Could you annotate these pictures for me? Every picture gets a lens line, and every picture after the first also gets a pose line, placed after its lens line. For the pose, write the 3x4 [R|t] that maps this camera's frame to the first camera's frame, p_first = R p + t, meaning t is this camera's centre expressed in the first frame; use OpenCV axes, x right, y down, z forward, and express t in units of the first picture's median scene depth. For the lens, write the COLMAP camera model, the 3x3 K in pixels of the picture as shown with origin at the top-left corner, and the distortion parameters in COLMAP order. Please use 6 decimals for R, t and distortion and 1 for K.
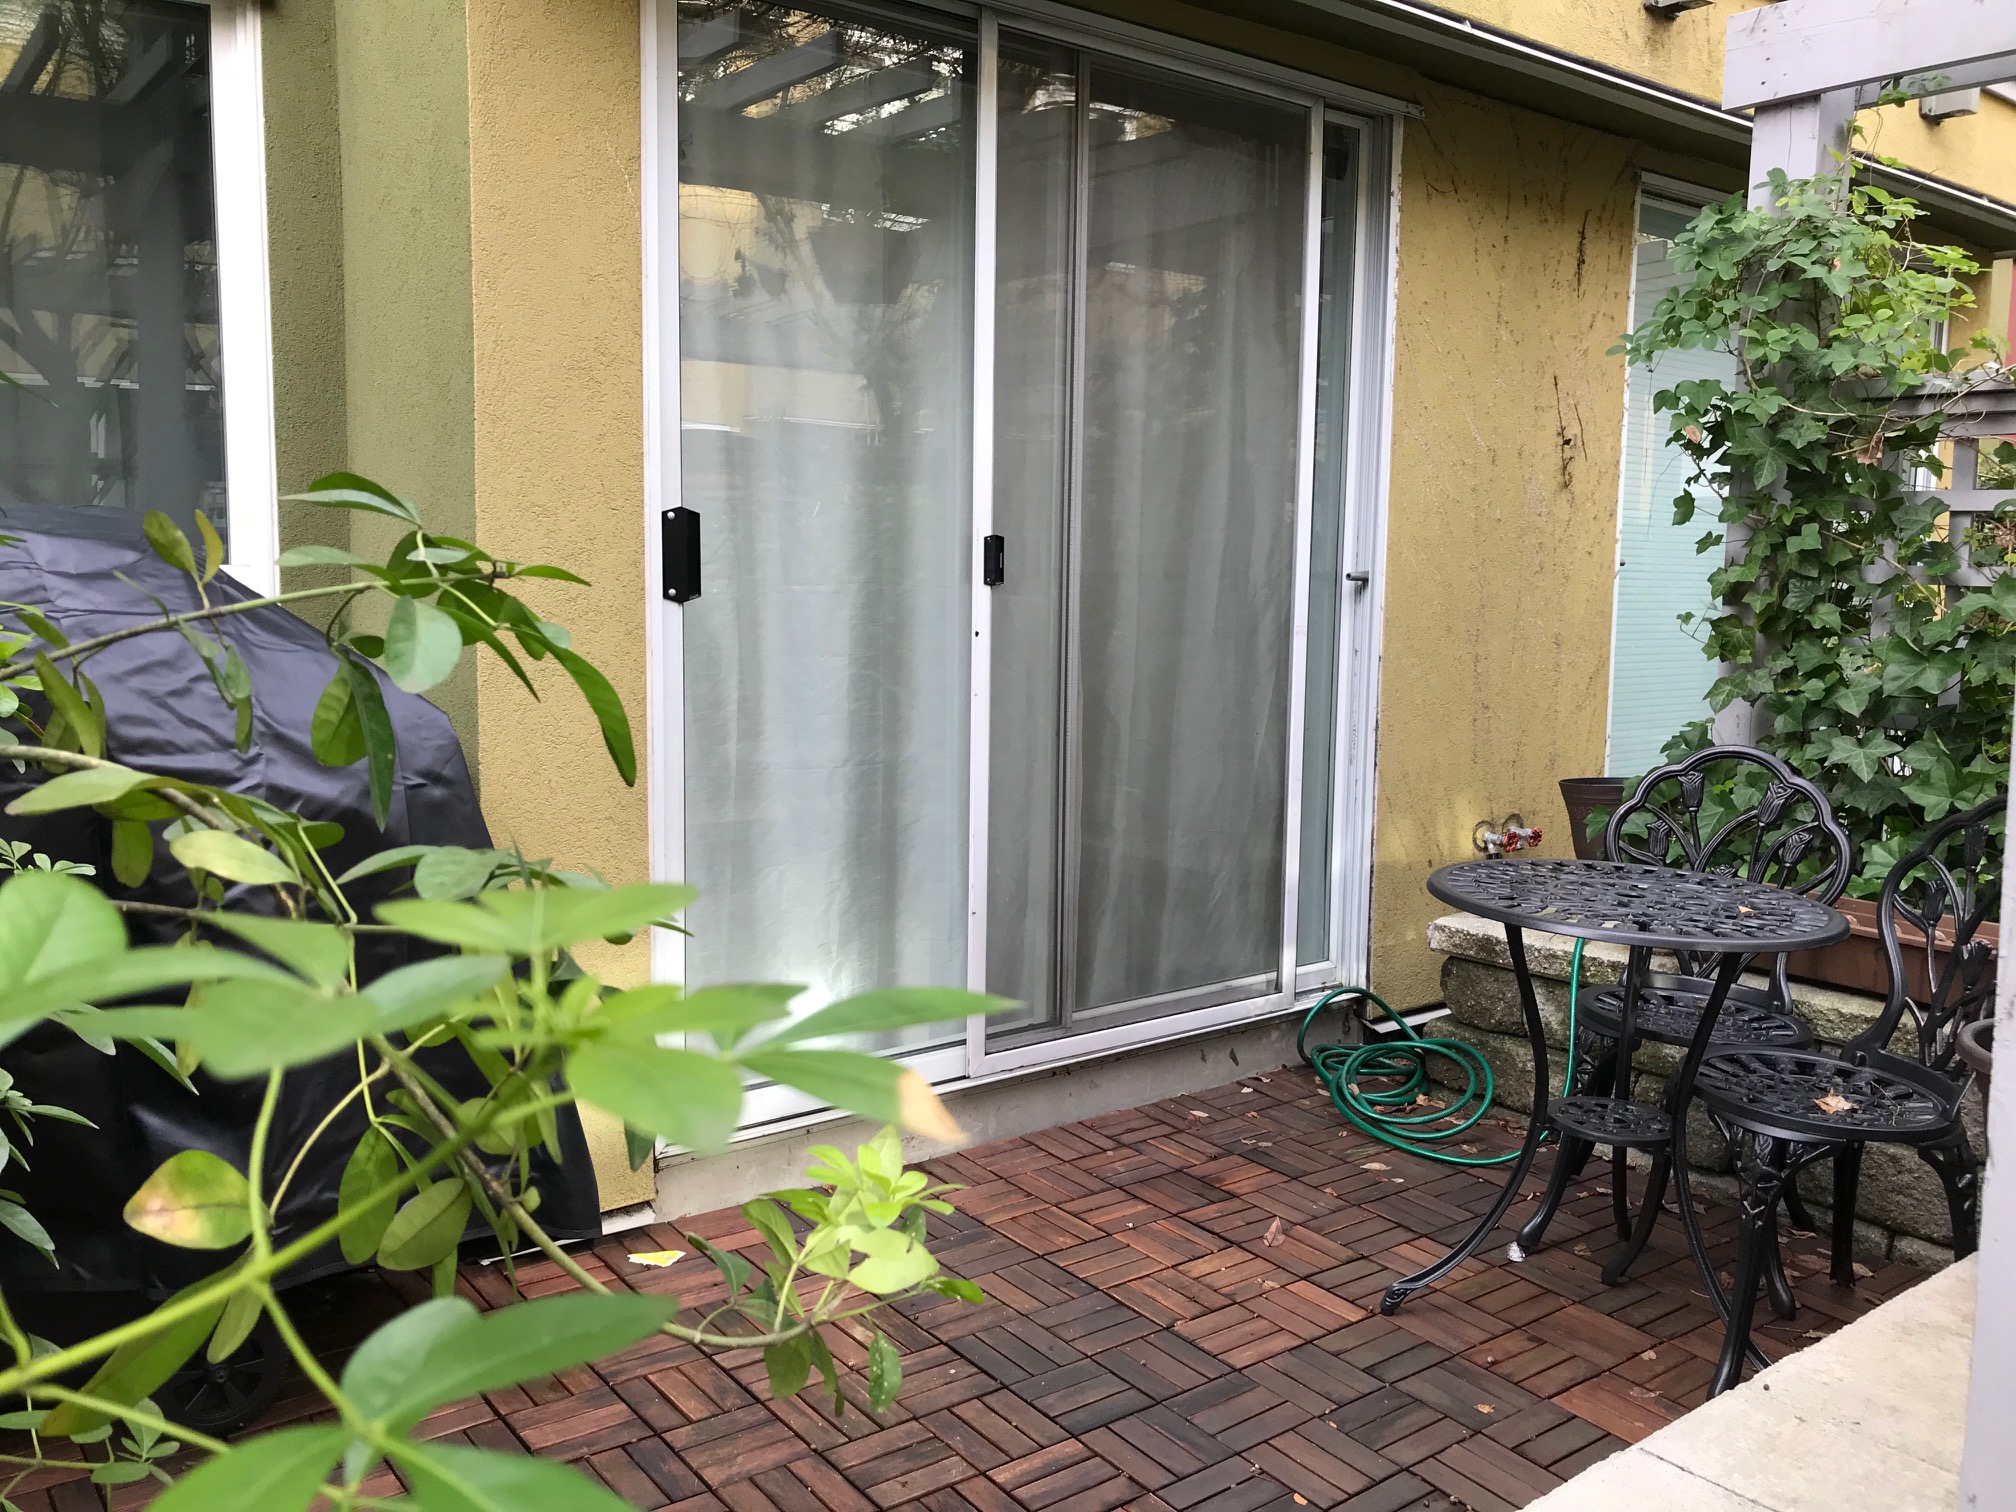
lens RADIAL K [[1638.3, 0, 998.7], [0, 1638.3, 742.7], [0, 0, 1]] dist [0.015957, -0.018588]
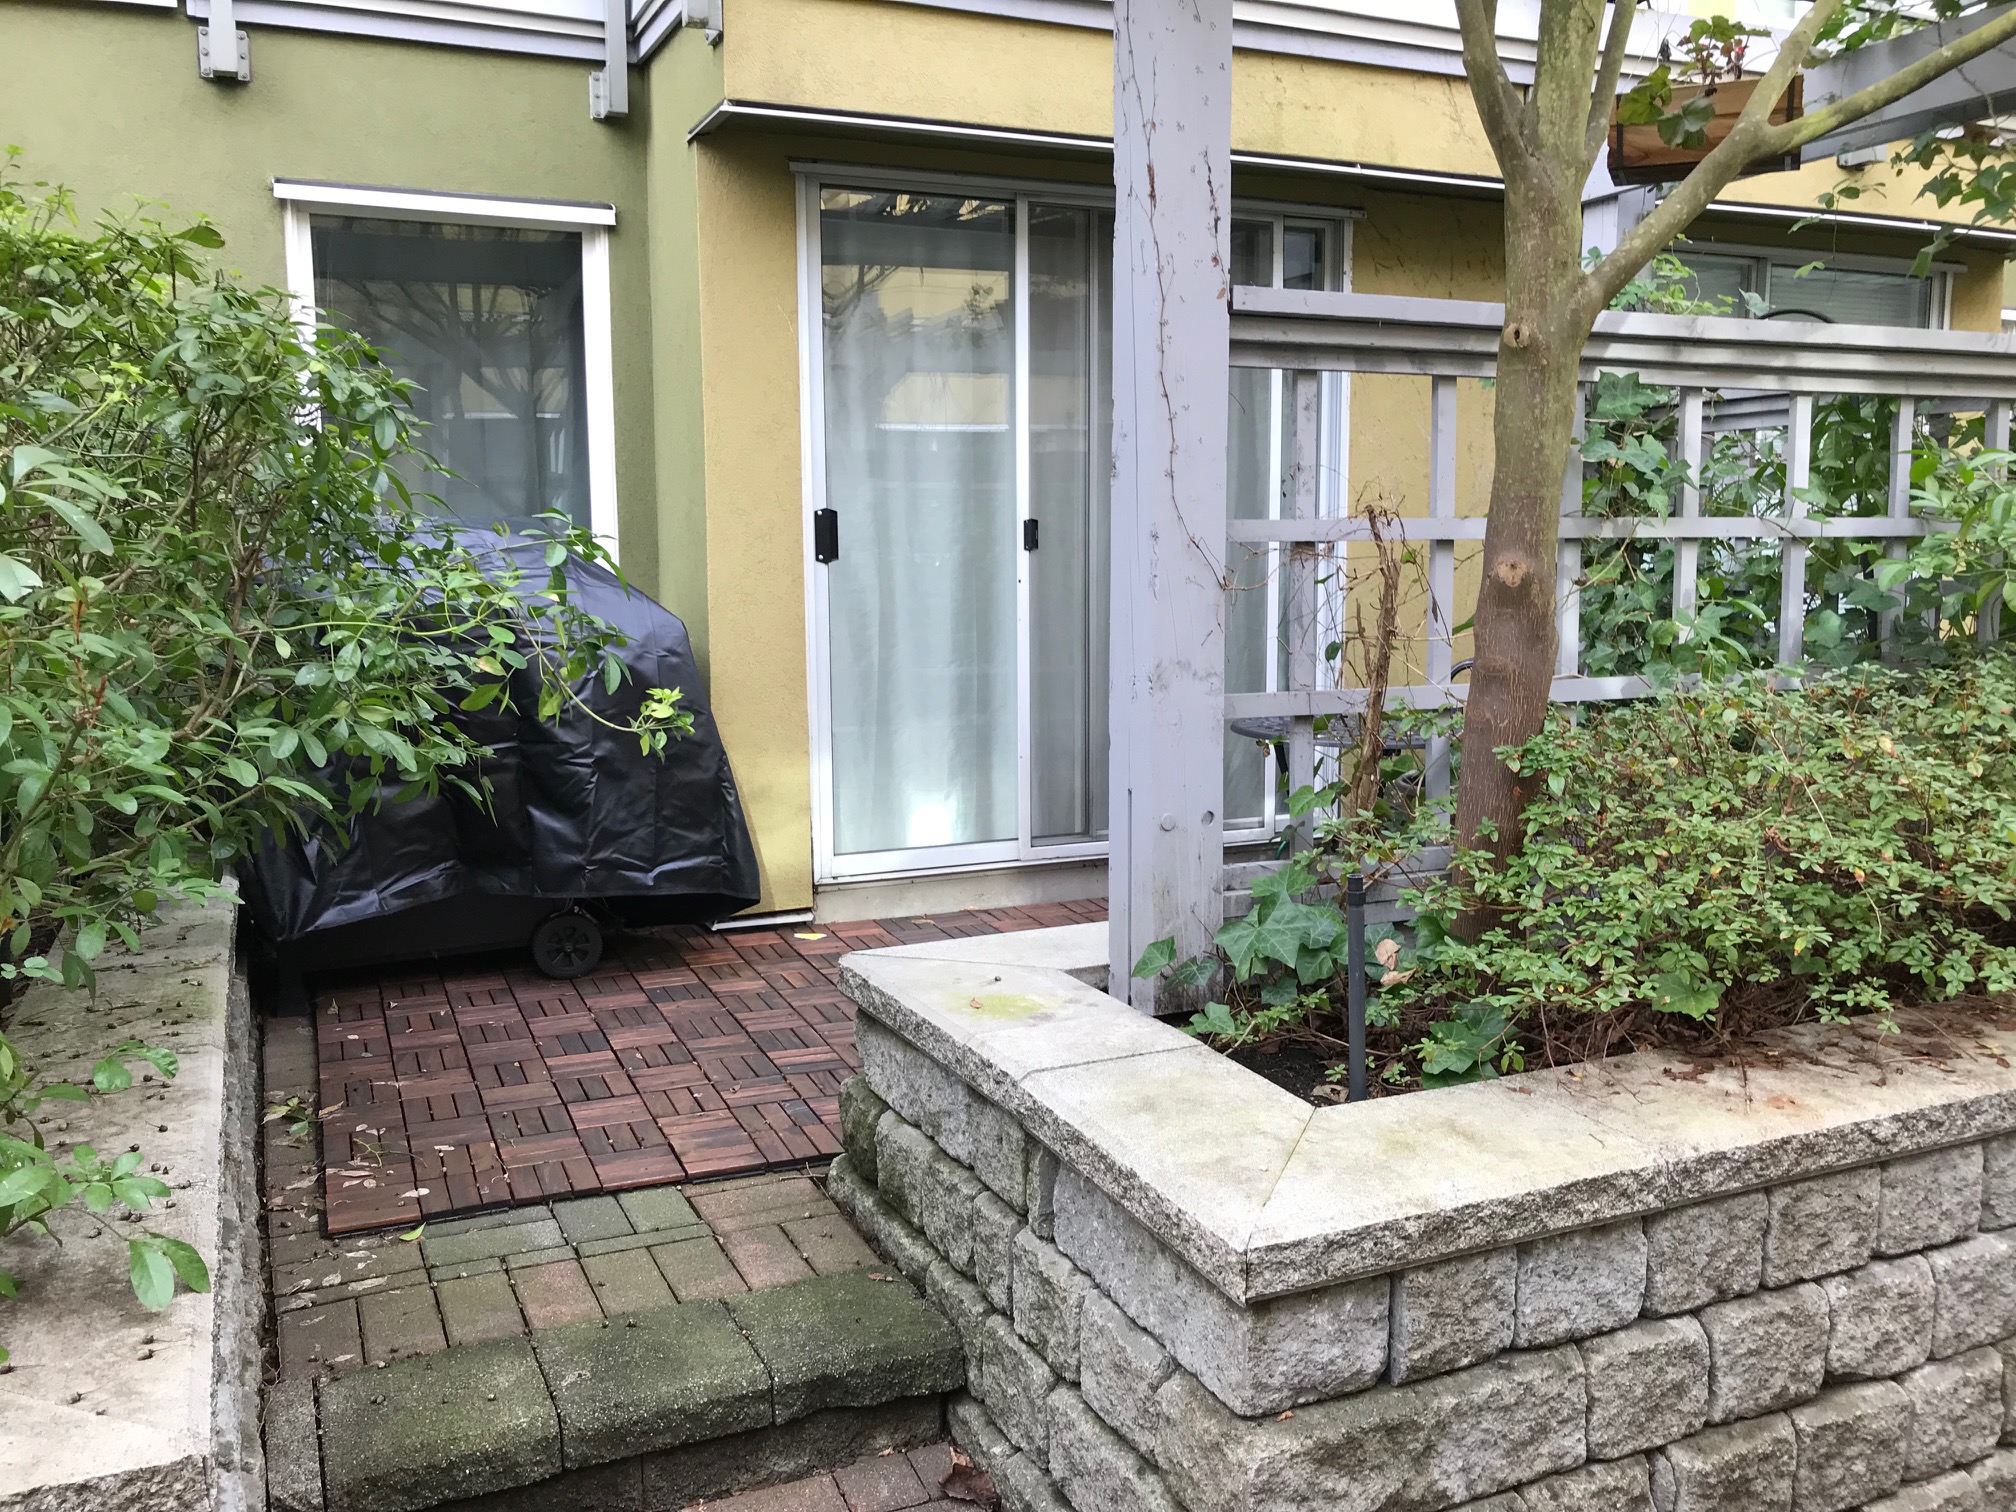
lens RADIAL K [[1638.3, 0, 1016.2], [0, 1638.3, 759.6], [0, 0, 1]] dist [0.015957, -0.018588]
pose [[0.970519, 0.009935, -0.240819, 0.420242], [-0.005396, 0.999795, 0.019500, 0.087346], [0.240964, -0.017625, 0.970374, -0.636549]]
